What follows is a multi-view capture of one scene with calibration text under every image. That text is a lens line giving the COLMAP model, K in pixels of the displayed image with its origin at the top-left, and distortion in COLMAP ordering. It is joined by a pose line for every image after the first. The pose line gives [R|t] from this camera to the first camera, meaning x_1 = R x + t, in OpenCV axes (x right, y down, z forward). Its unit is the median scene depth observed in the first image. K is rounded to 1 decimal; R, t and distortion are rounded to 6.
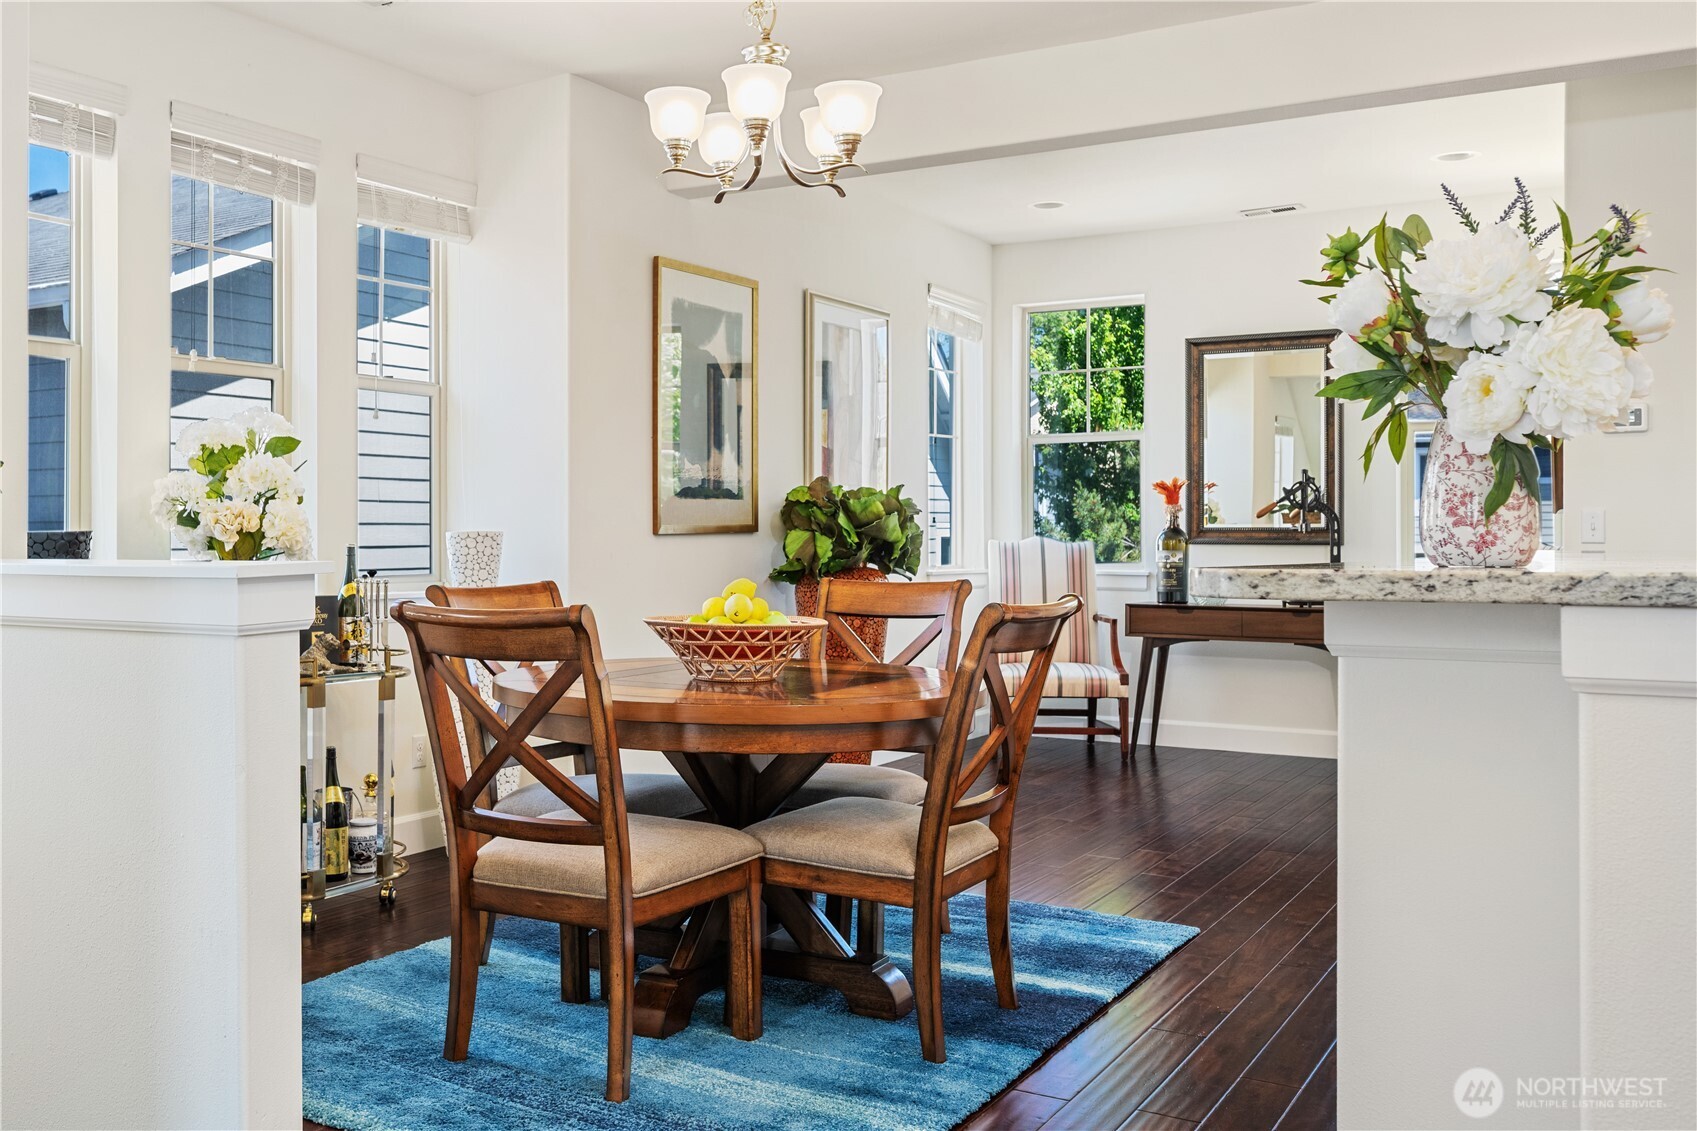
lens RADIAL K [[1553.7, 0, 838.5], [0, 1553.7, 547.9], [0, 0, 1]] dist [0.079787, -0.011201]
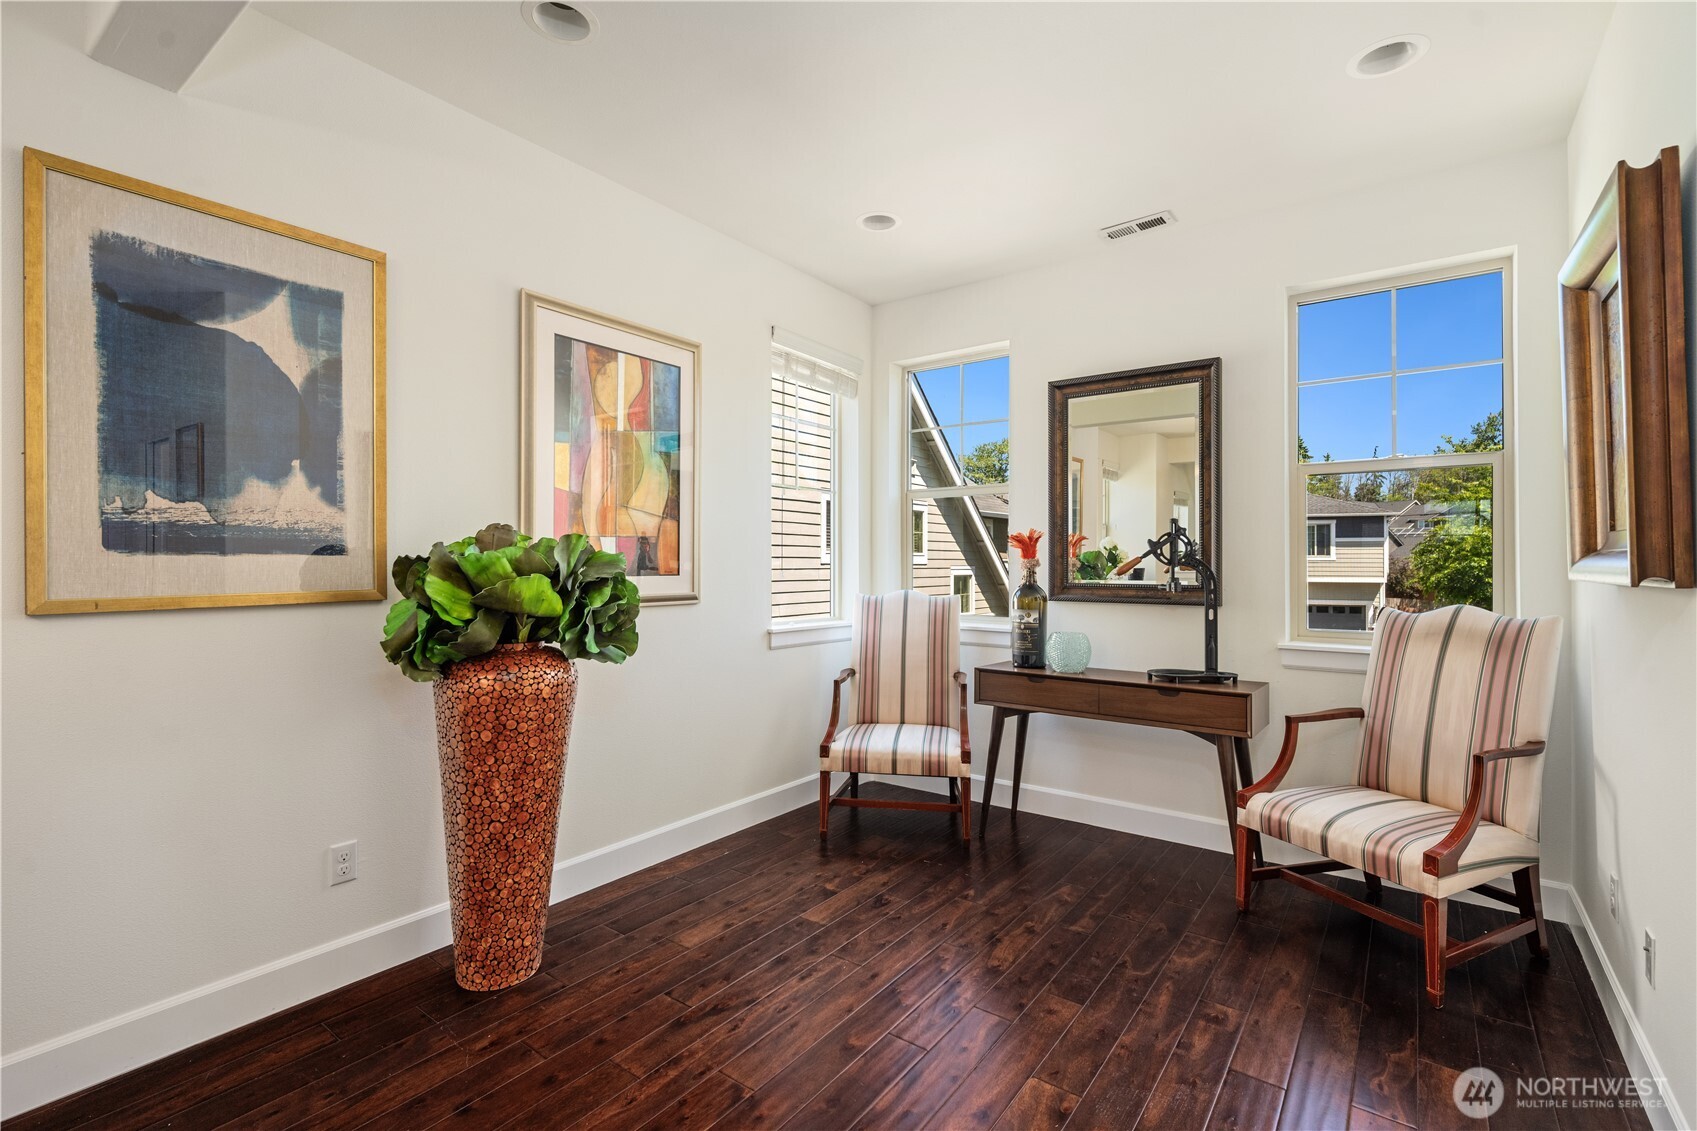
lens RADIAL K [[787.0, 0, 865.4], [0, 787.0, 573.3], [0, 0, 1]] dist [-0.018878, 0.000554]
pose [[0.993830, 0.004462, -0.110829, 0.170918], [-0.004656, 0.999988, -0.001490, -0.018315], [0.110821, 0.001997, 0.993838, 0.534898]]
